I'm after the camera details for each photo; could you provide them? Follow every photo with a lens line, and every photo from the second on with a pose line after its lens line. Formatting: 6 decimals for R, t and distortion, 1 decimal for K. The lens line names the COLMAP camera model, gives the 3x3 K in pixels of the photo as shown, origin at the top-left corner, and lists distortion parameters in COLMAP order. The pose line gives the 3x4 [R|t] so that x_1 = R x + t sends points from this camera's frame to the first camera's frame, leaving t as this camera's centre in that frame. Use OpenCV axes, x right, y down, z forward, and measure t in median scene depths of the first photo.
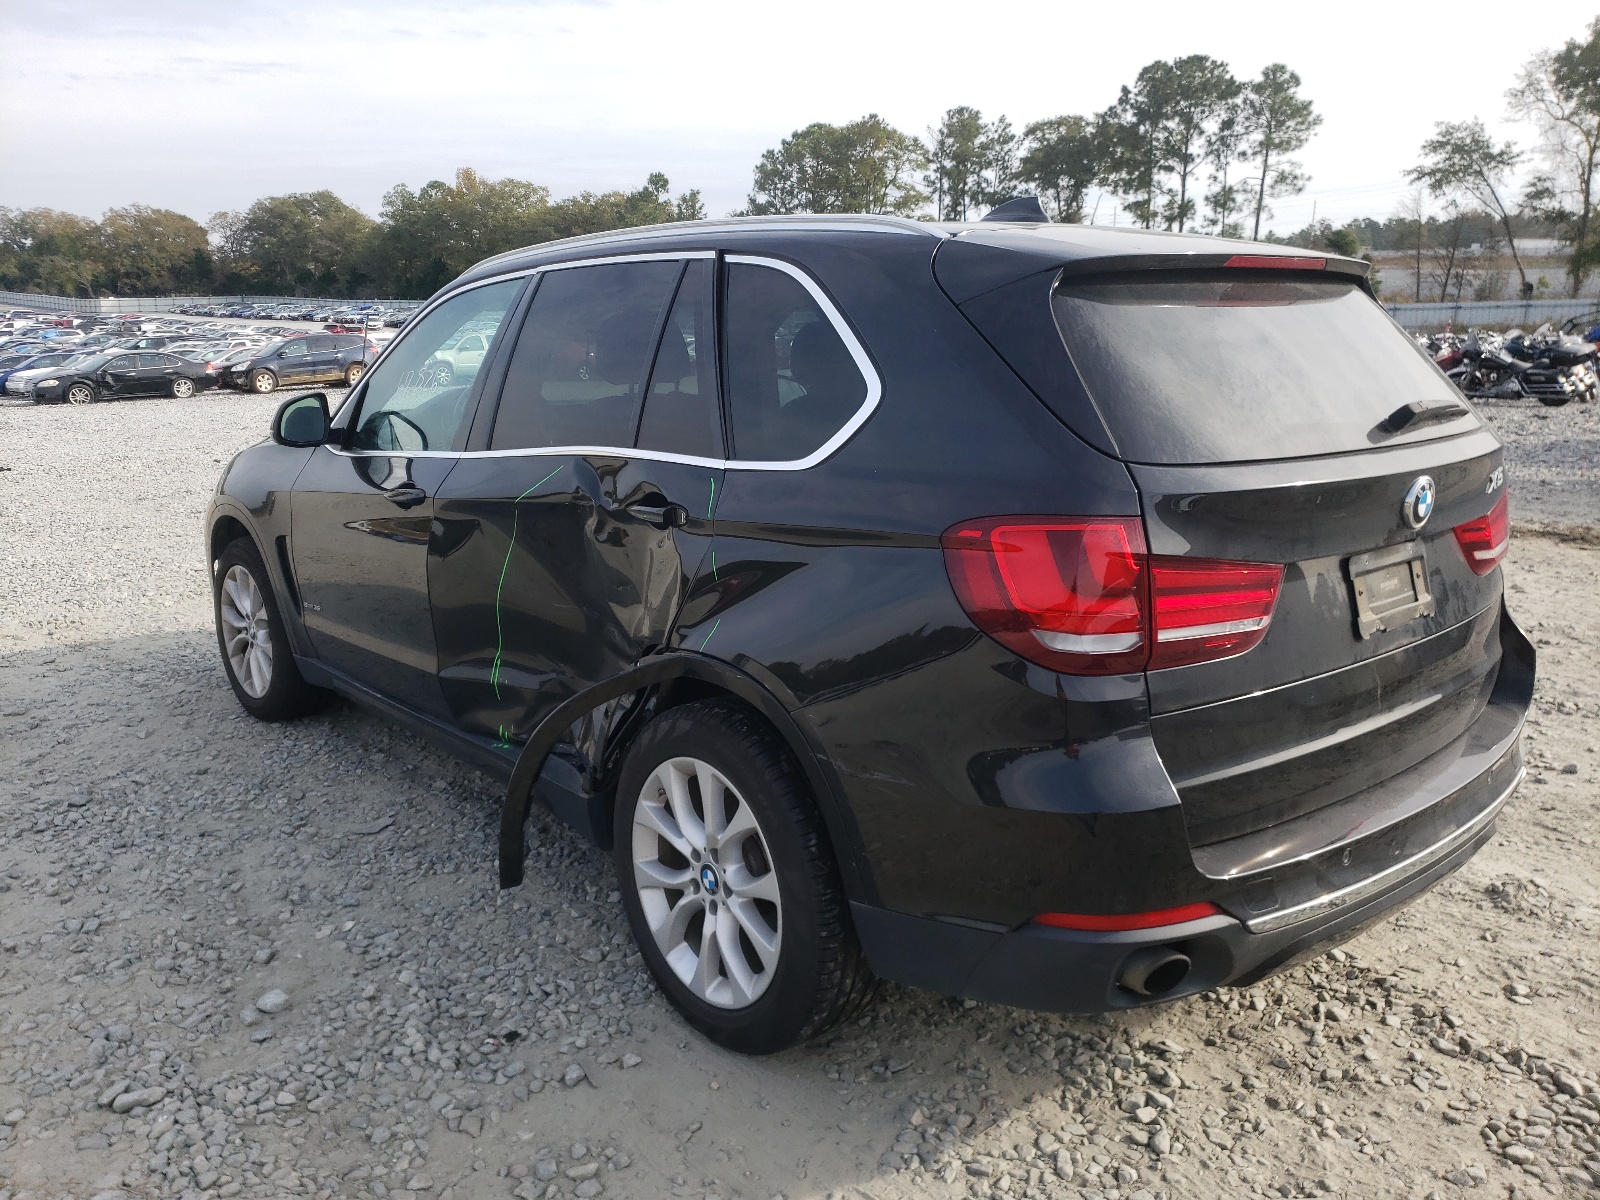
lens RADIAL K [[1211.6, 0, 800.3], [0, 1211.6, 579.7], [0, 0, 1]] dist [0.005926, -0.007307]
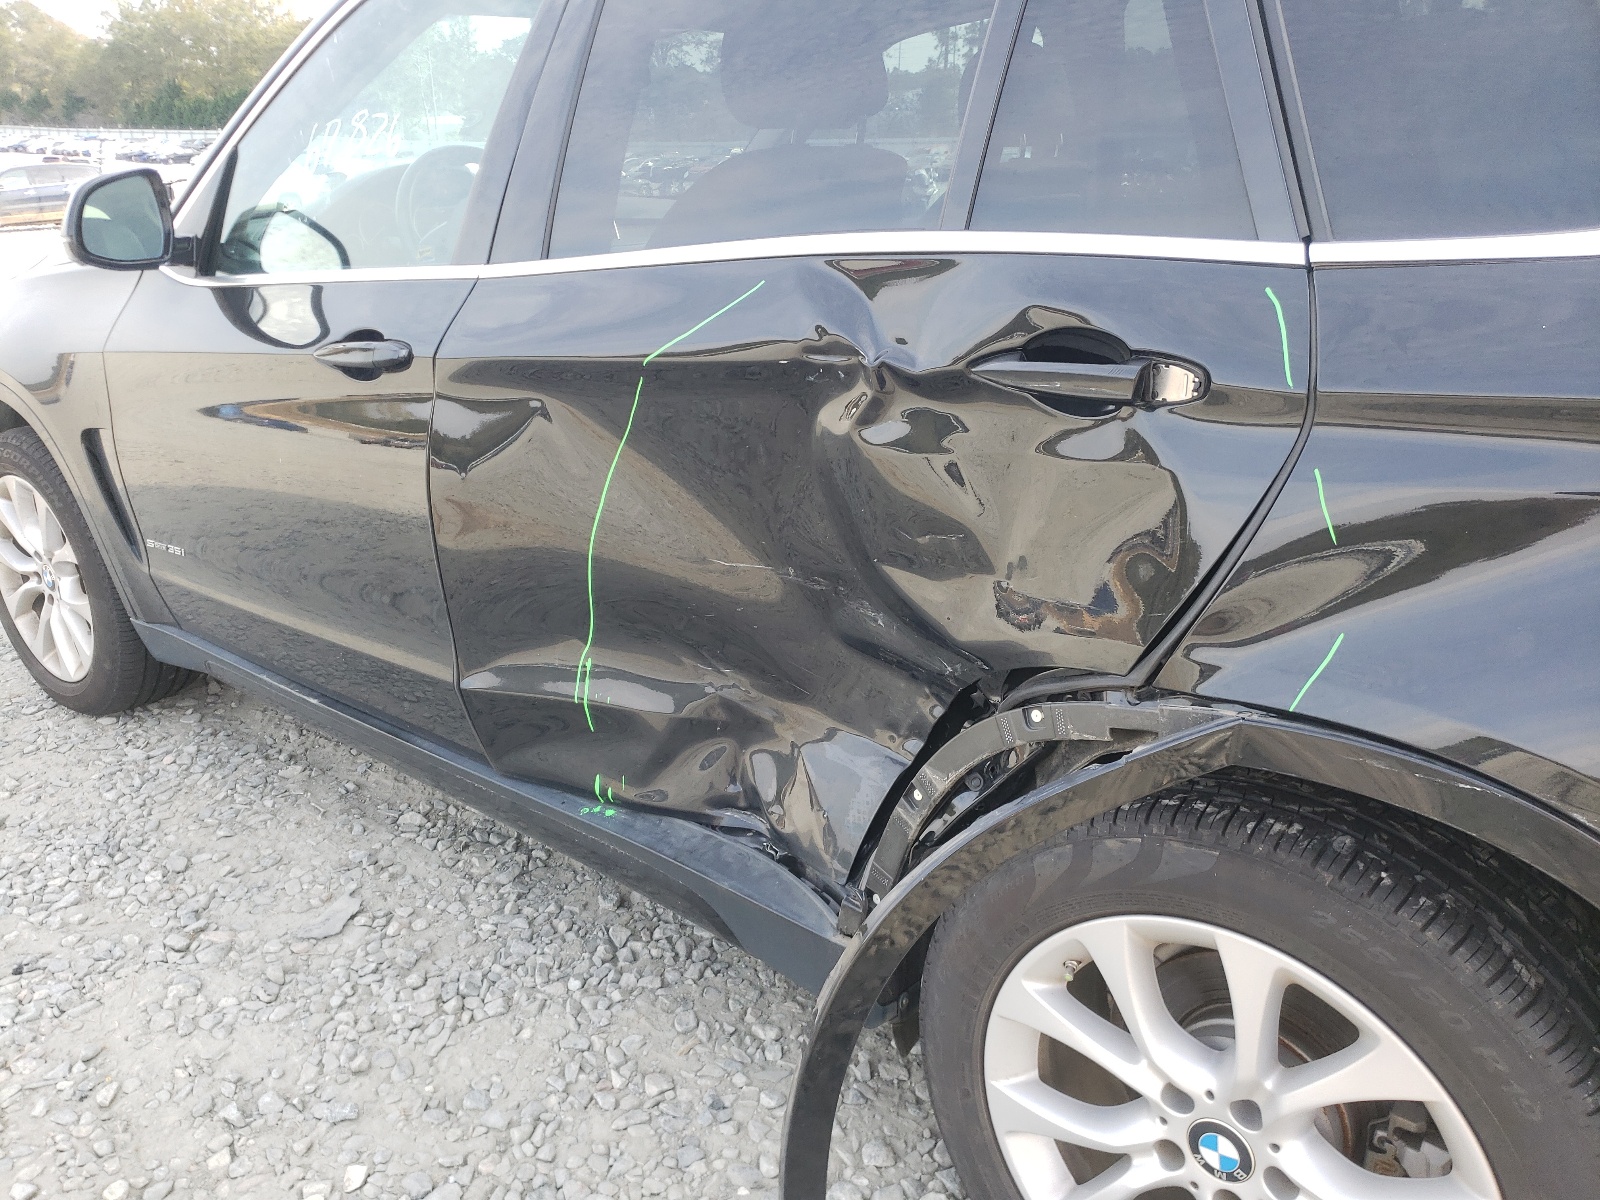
lens RADIAL K [[1212.0, 0, 800.0], [0, 1212.0, 600.0], [0, 0, 1]] dist [-0.016060, 0.041146]
pose [[0.986613, -0.055697, 0.153274, -0.223631], [0.033514, 0.989056, 0.143681, -0.032533], [-0.159599, -0.136620, 0.977682, 0.436762]]
